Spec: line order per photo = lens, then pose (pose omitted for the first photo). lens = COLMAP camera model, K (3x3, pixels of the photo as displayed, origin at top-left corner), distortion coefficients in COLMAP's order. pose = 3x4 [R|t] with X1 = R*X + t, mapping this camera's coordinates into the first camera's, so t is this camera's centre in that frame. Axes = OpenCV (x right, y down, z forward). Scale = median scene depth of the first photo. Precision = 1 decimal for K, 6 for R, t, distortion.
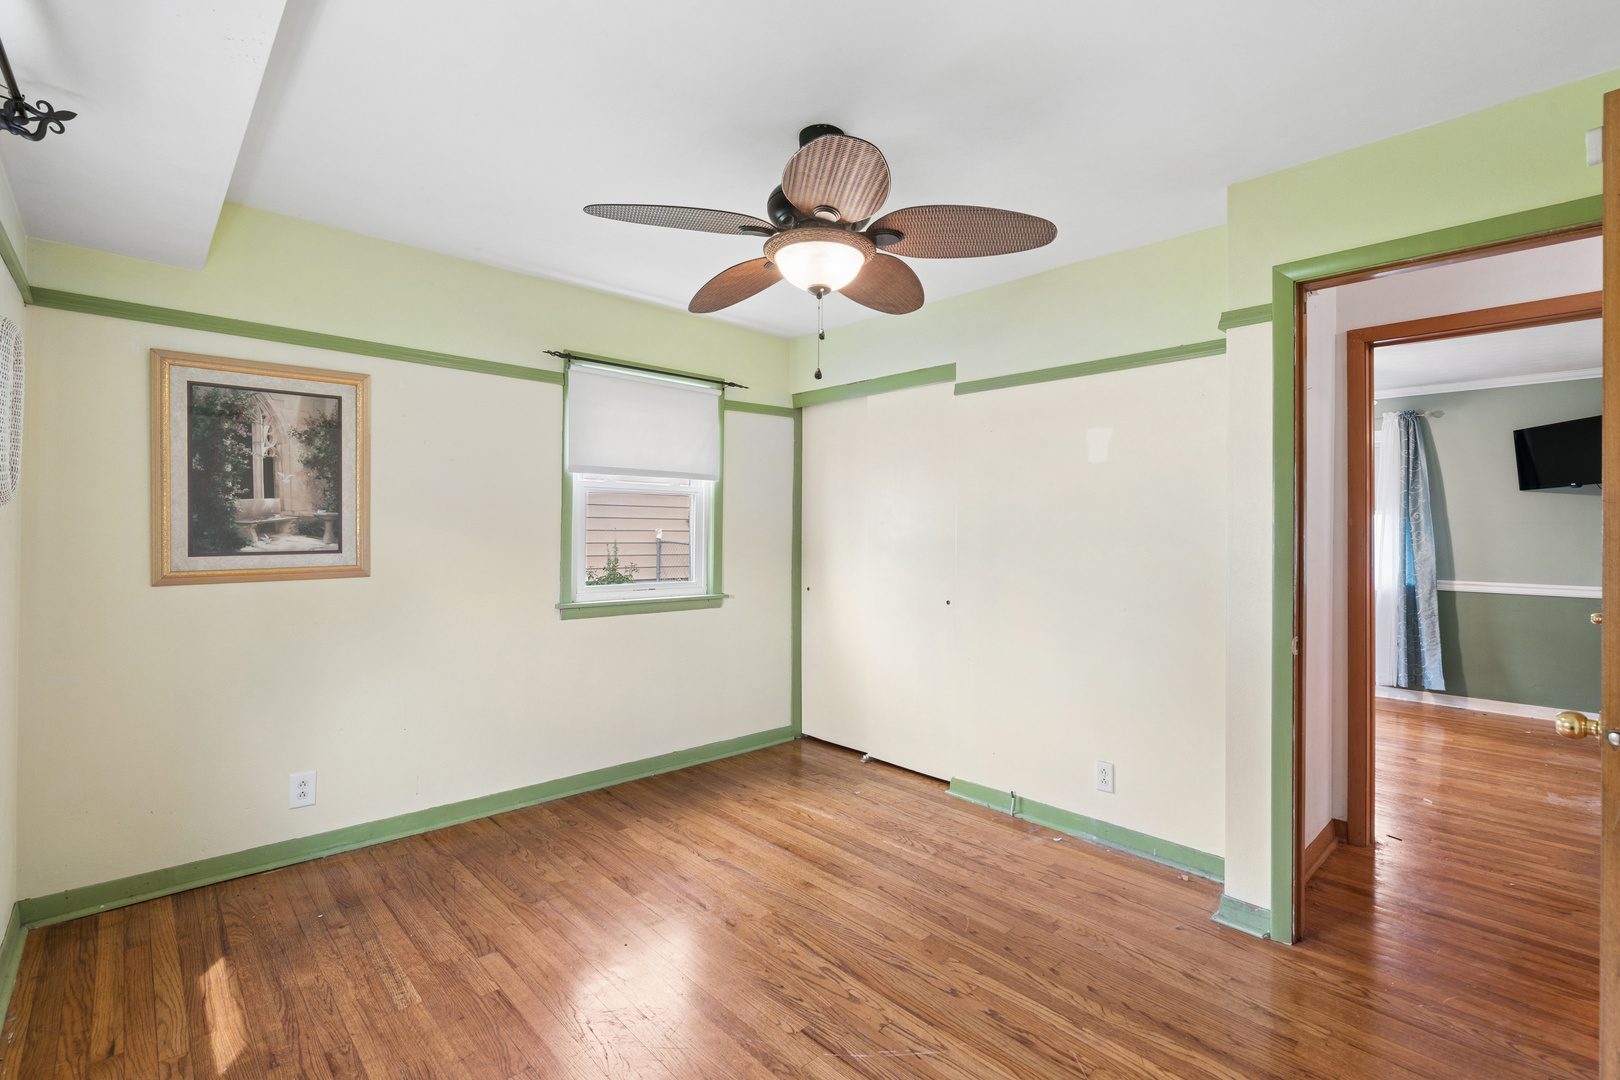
lens RADIAL K [[731.9, 0, 818.7], [0, 731.9, 526.8], [0, 0, 1]] dist [-0.004241, 0.002096]
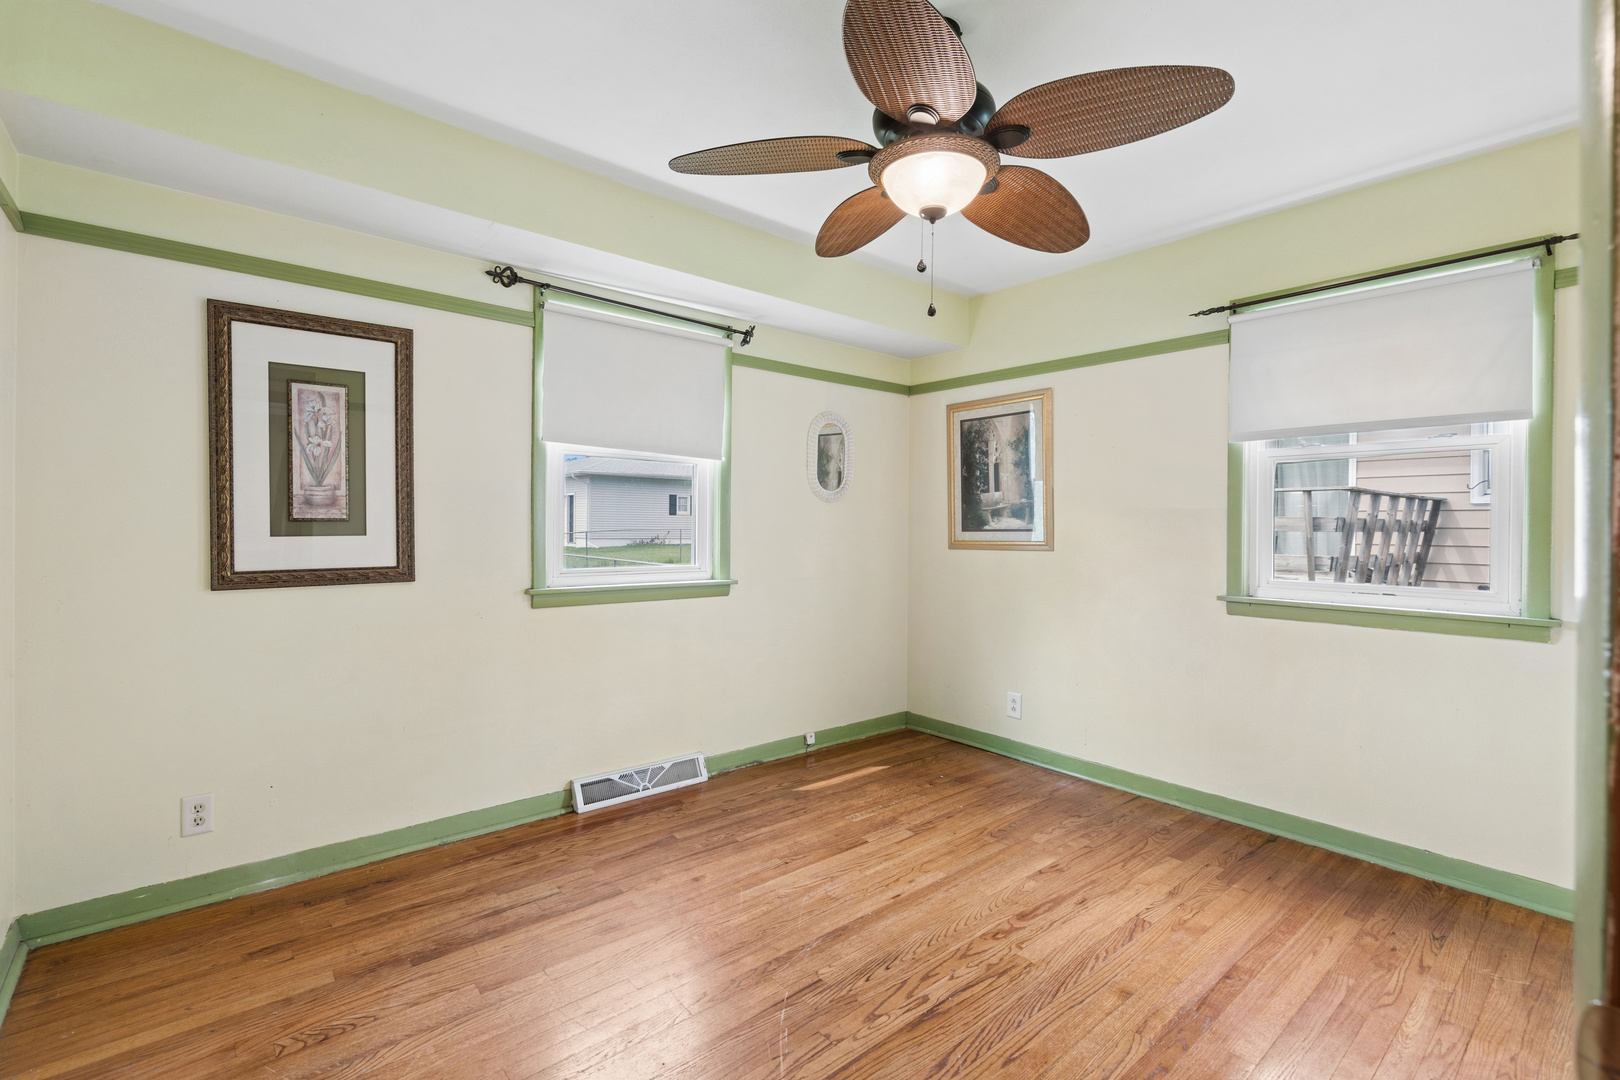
lens RADIAL K [[731.9, 0, 819.0], [0, 731.9, 538.9], [0, 0, 1]] dist [-0.004241, 0.002096]
pose [[-0.041074, 0.006924, -0.999132, 0.690403], [-0.006381, 0.999954, 0.007192, 0.045024], [0.999136, 0.006671, -0.041028, 0.718396]]
